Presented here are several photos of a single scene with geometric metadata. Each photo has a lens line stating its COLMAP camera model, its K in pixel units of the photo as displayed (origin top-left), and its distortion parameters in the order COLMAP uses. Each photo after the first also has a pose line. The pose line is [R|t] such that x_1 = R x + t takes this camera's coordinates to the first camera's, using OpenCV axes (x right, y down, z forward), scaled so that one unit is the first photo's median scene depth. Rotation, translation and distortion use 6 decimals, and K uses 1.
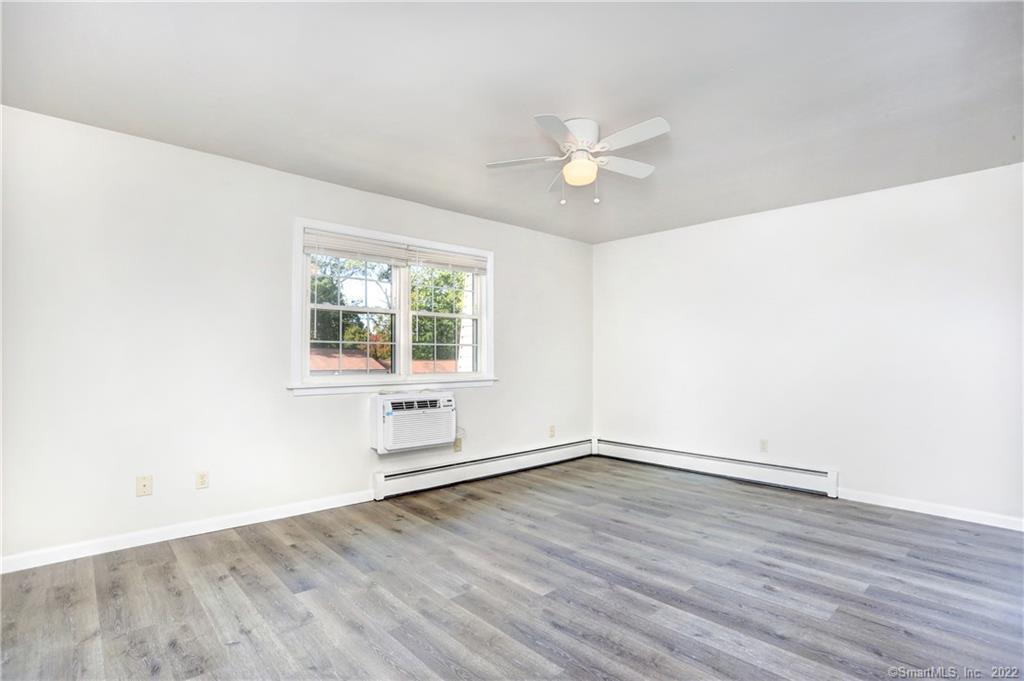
lens RADIAL K [[500.5, 0, 506.8], [0, 500.5, 356.2], [0, 0, 1]] dist [-0.073076, 0.030909]
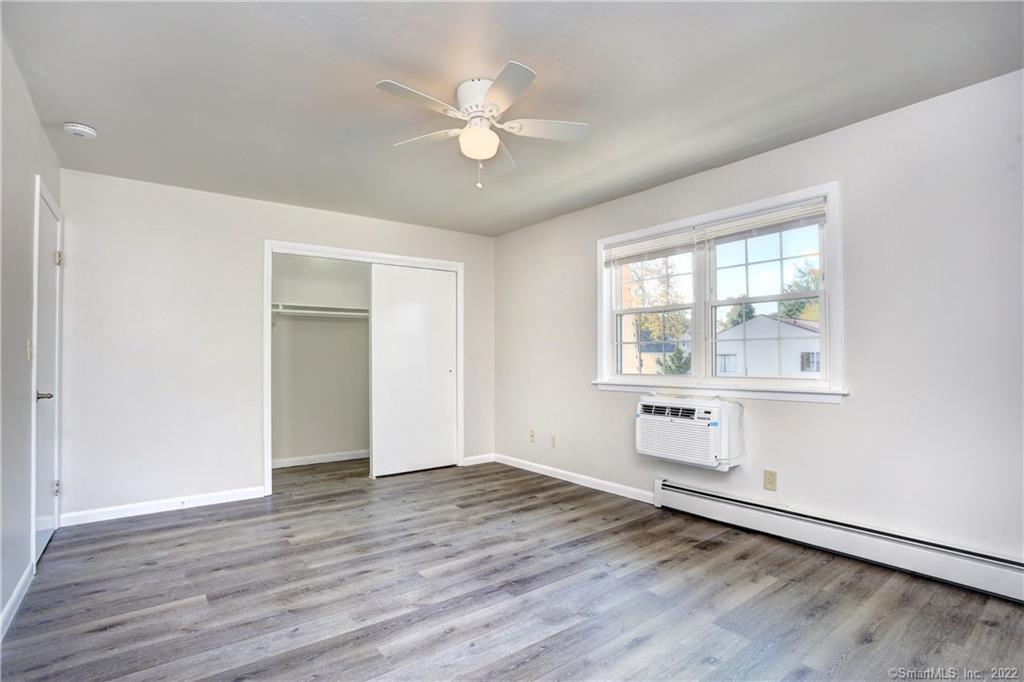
lens RADIAL K [[495.4, 0, 512.9], [0, 495.4, 360.9], [0, 0, 1]] dist [-0.066561, 0.019021]
pose [[-0.086899, 0.000658, -0.996217, 0.850889], [0.007738, 0.999970, -0.000014, 0.008164], [0.996187, -0.007710, -0.086901, 0.969468]]
